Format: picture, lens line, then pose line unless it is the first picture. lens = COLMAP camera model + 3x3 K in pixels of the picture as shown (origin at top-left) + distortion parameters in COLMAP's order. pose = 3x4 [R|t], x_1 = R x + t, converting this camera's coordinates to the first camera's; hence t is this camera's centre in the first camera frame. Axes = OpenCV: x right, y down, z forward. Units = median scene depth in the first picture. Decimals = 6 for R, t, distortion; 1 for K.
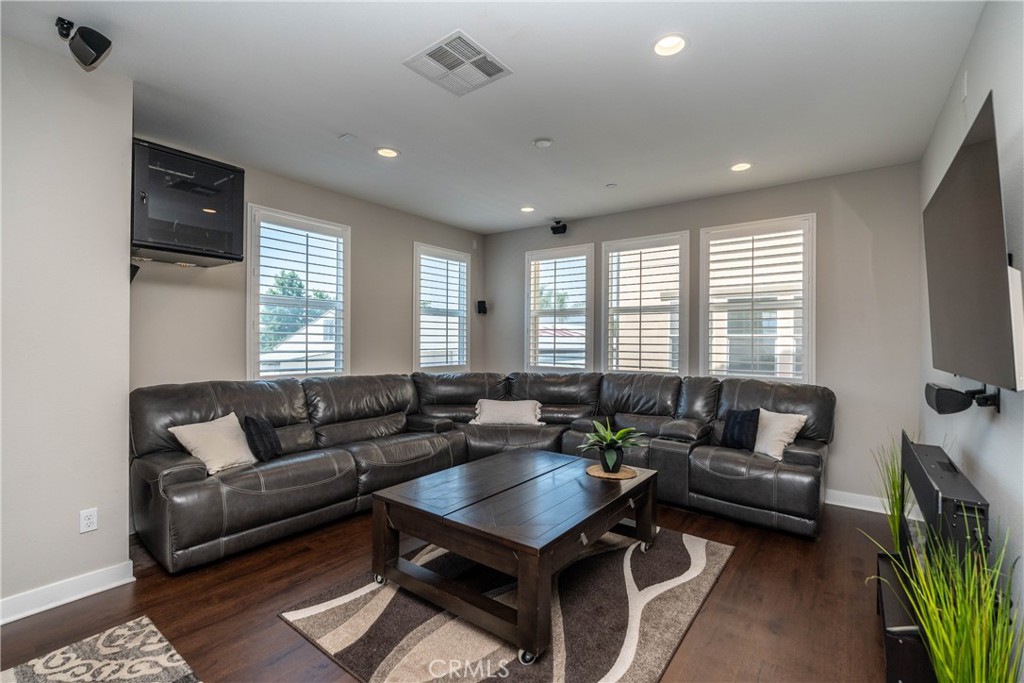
lens RADIAL K [[459.0, 0, 512.0], [0, 459.0, 341.5], [0, 0, 1]] dist [-0.006654, 0.000391]
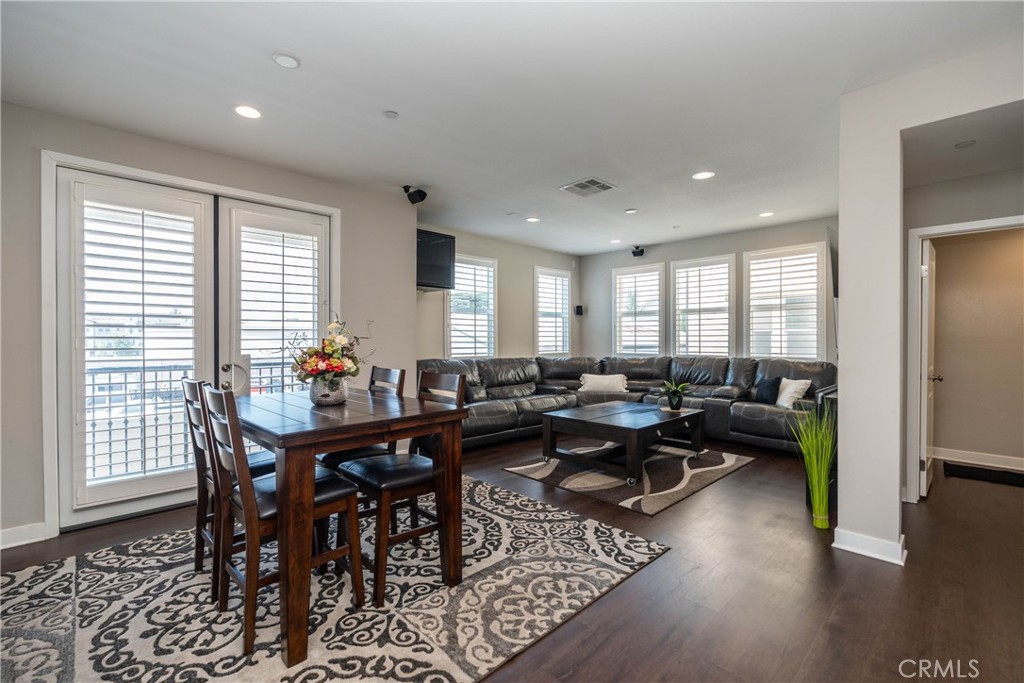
lens RADIAL K [[459.0, 0, 512.0], [0, 459.0, 341.5], [0, 0, 1]] dist [-0.006654, 0.000391]
pose [[0.988503, -0.008915, -0.150937, -0.078038], [0.009394, 0.999953, 0.002464, 0.015966], [0.150908, -0.003853, 0.988540, -0.491130]]
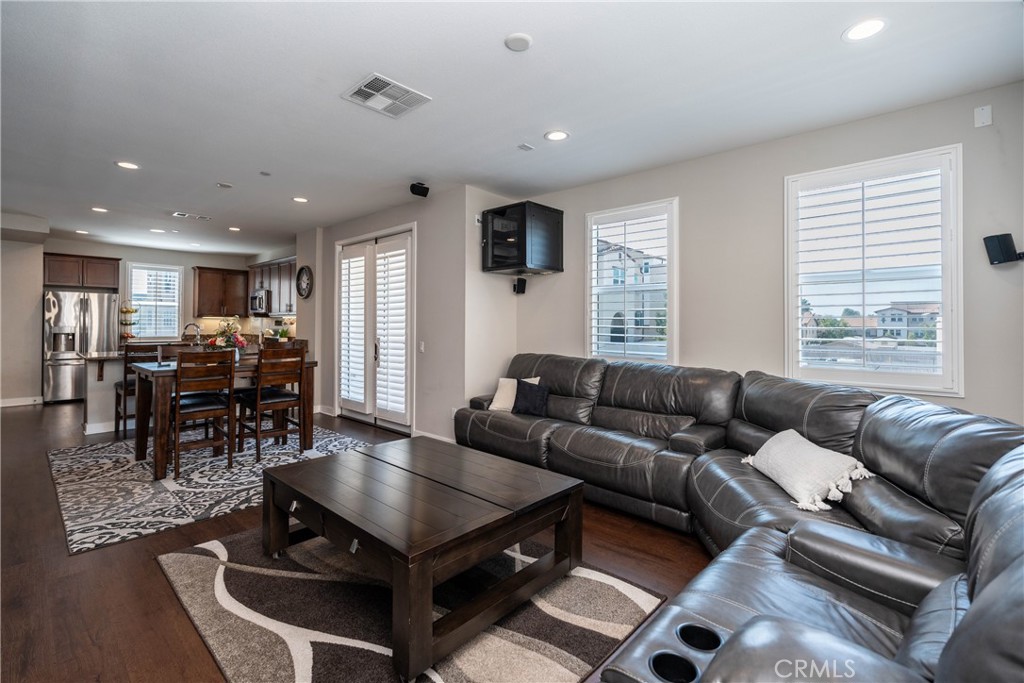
lens RADIAL K [[454.2, 0, 501.3], [0, 454.2, 323.9], [0, 0, 1]] dist [0.001050, 0.000212]
pose [[-0.111137, -0.007173, -0.993779, 0.560259], [-0.011043, 0.999921, -0.005982, 0.003774], [0.993744, 0.010309, -0.111208, 0.774614]]
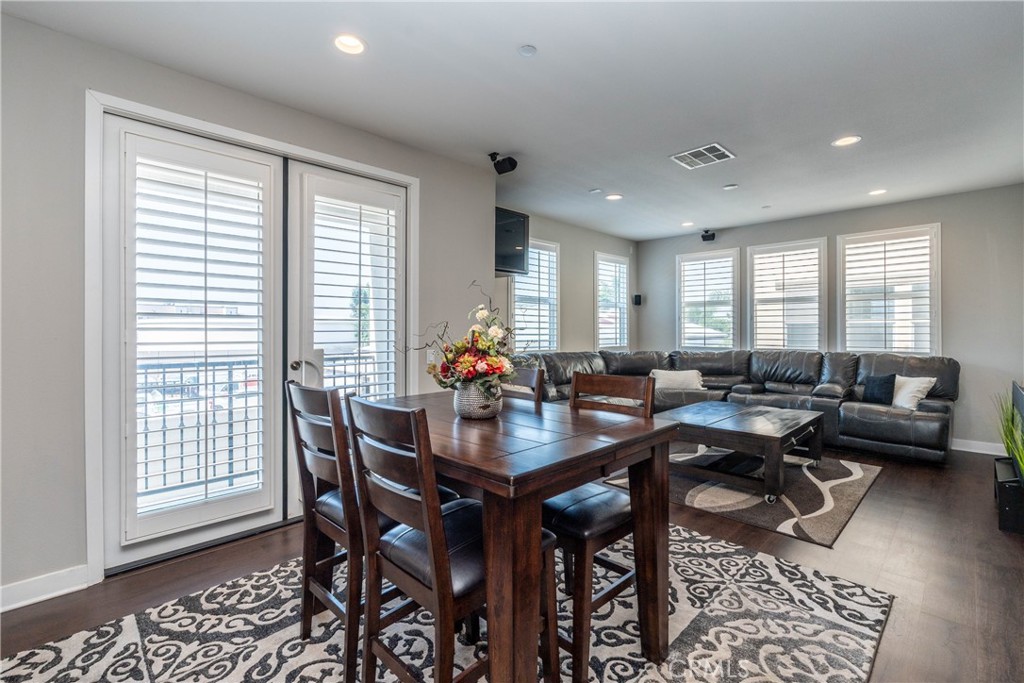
lens RADIAL K [[462.7, 0, 514.2], [0, 462.7, 332.2], [0, 0, 1]] dist [-0.003101, -0.000674]
pose [[0.989940, -0.008566, -0.141226, -0.295182], [0.008593, 0.999963, -0.000419, 0.013829], [0.141225, -0.000799, 0.989977, -0.389659]]
